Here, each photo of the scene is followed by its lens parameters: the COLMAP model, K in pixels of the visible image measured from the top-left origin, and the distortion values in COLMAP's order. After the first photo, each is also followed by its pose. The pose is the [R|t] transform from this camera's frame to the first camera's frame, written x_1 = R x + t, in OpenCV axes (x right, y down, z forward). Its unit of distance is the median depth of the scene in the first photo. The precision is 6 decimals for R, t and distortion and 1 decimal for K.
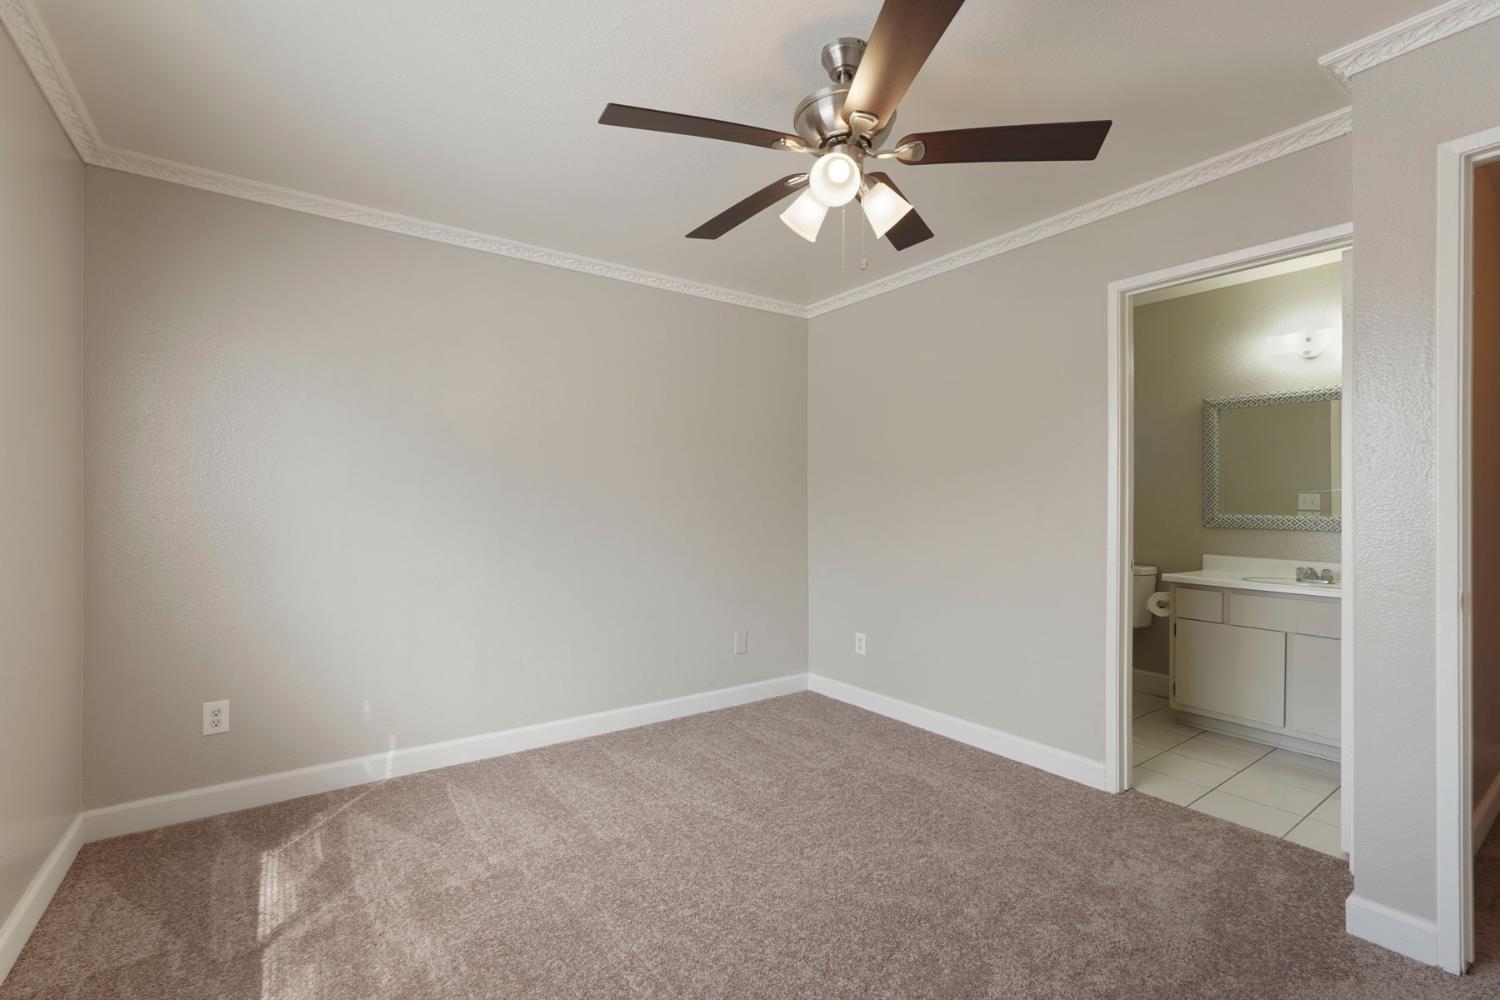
lens RADIAL K [[665.5, 0, 746.1], [0, 665.5, 499.2], [0, 0, 1]] dist [-0.013775, 0.010981]
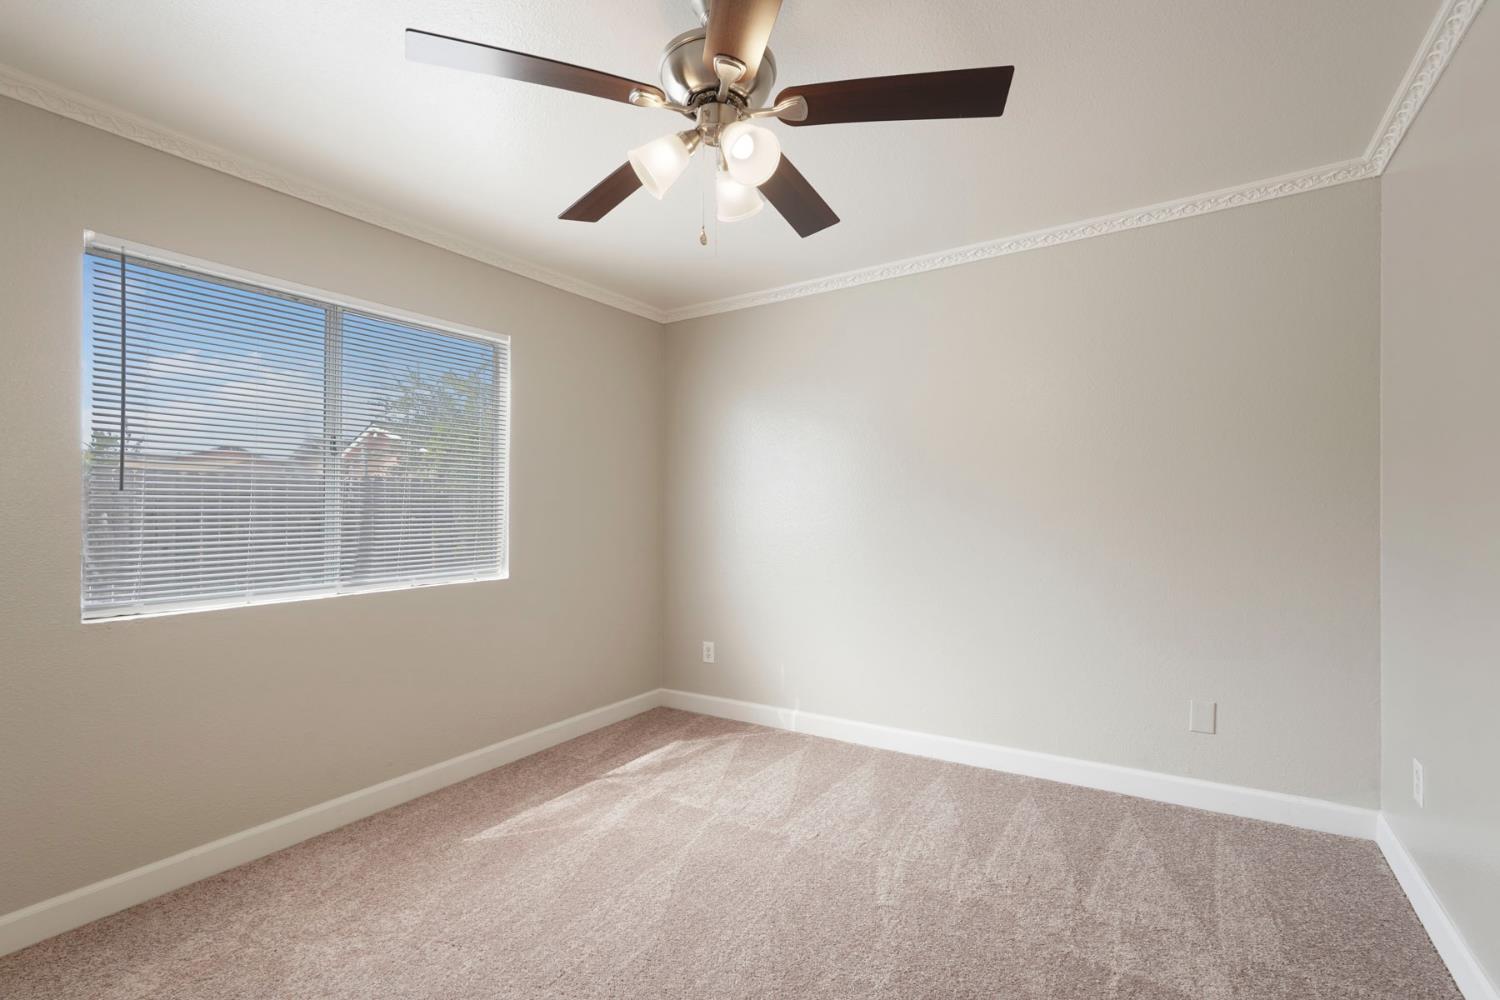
lens RADIAL K [[669.1, 0, 759.6], [0, 669.1, 505.9], [0, 0, 1]] dist [-0.012543, 0.010412]
pose [[0.372619, -0.014295, -0.927874, 0.680239], [0.017808, 0.999807, -0.008252, -0.000059], [0.927813, -0.013449, 0.372802, 0.506972]]
